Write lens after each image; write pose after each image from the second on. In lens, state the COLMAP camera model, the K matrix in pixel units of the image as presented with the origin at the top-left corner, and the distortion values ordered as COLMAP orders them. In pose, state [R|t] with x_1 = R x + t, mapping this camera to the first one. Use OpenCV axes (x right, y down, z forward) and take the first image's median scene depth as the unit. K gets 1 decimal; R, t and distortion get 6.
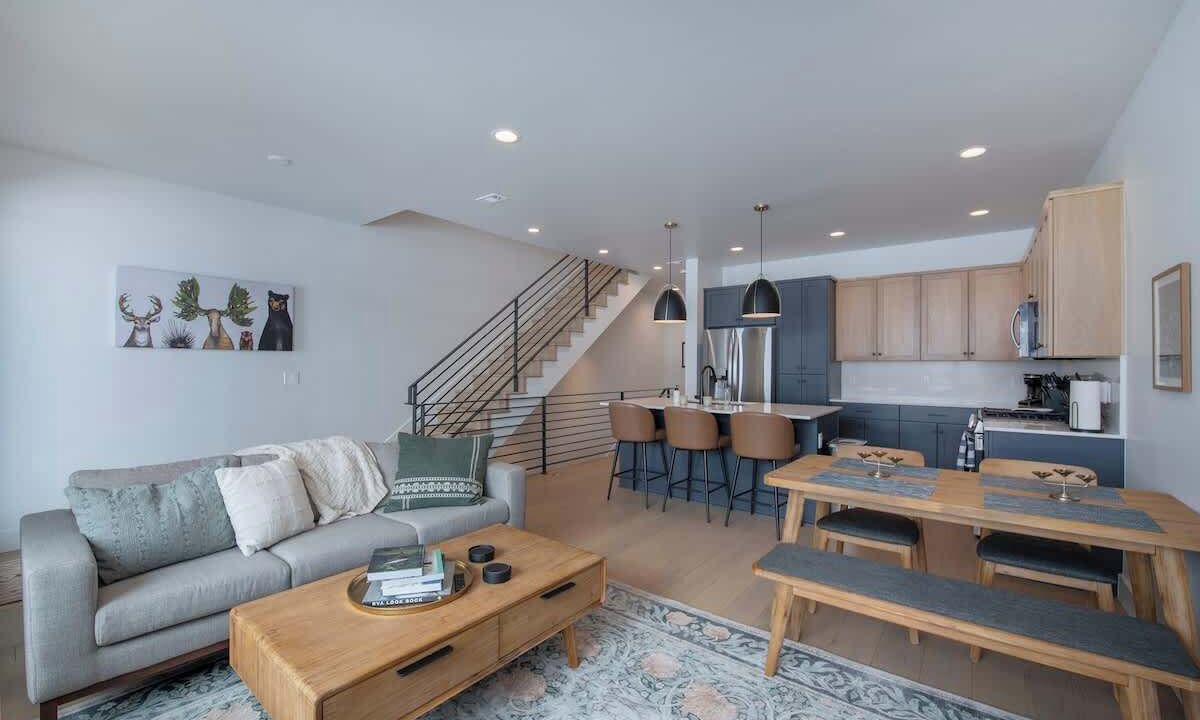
lens RADIAL K [[858.0, 0, 600.0], [0, 858.0, 360.0], [0, 0, 1]] dist [0.209862, -0.358328]
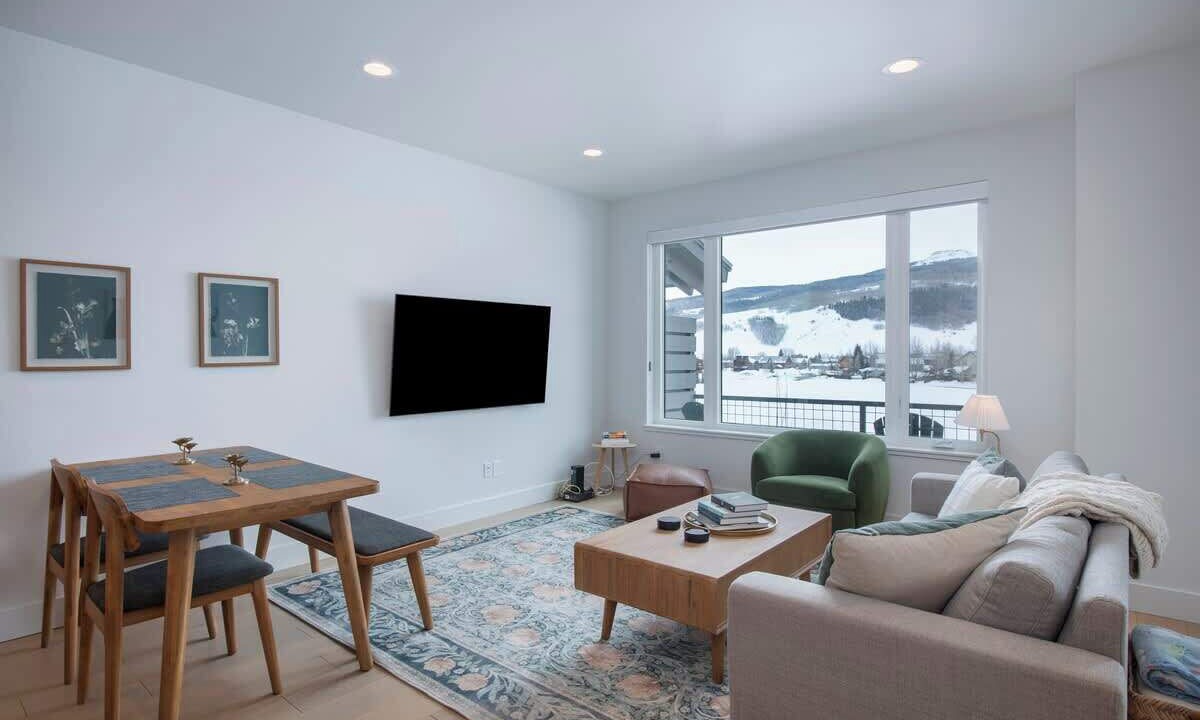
lens RADIAL K [[858.0, 0, 600.0], [0, 858.0, 360.0], [0, 0, 1]] dist [0.209862, -0.358328]
pose [[-0.999859, -0.006458, 0.015490, -0.034559], [-0.006459, 0.999979, -0.000010, 0.015543], [-0.015489, -0.000110, -0.999880, 1.911975]]
